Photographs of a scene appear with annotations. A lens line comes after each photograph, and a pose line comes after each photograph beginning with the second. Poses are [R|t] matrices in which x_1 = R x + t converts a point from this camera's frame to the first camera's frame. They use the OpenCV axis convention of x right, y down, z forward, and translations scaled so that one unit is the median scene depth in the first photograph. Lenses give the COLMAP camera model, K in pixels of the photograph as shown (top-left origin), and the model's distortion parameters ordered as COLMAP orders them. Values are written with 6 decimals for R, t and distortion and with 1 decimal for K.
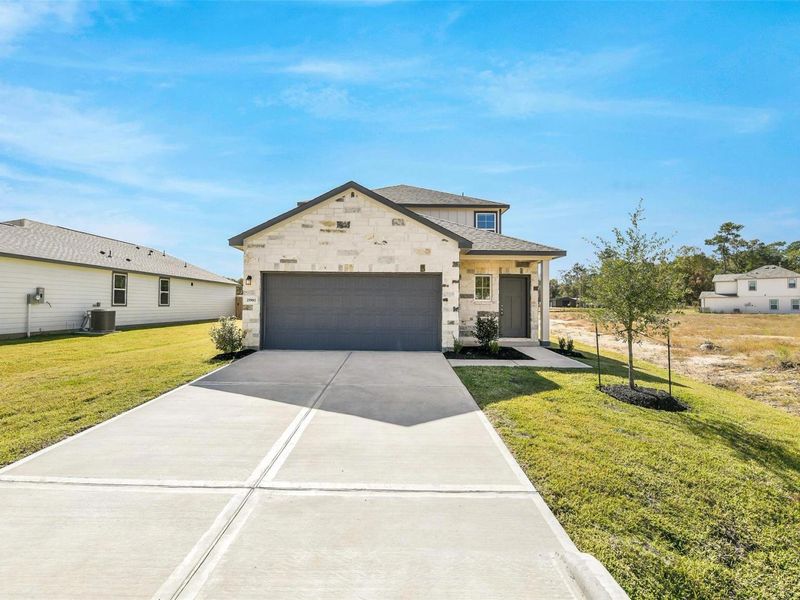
lens RADIAL K [[393.4, 0, 398.5], [0, 393.4, 298.7], [0, 0, 1]] dist [0.000743, -0.004087]
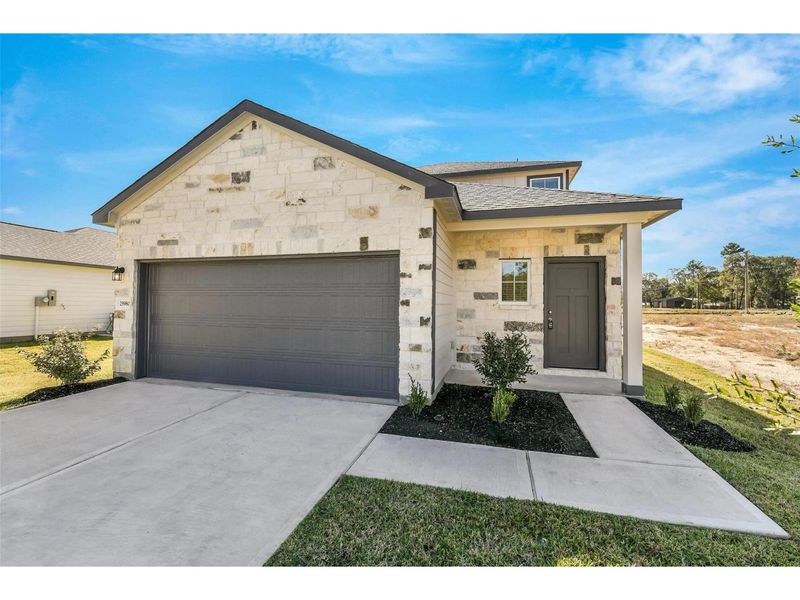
lens RADIAL K [[344.3, 0, 400.3], [0, 344.3, 299.0], [0, 0, 1]] dist [-0.005476, -0.000991]
pose [[0.961243, -0.003658, -0.275677, 0.236496], [0.003129, 0.999992, -0.002357, -0.001183], [0.275684, 0.001403, 0.961247, 0.564354]]
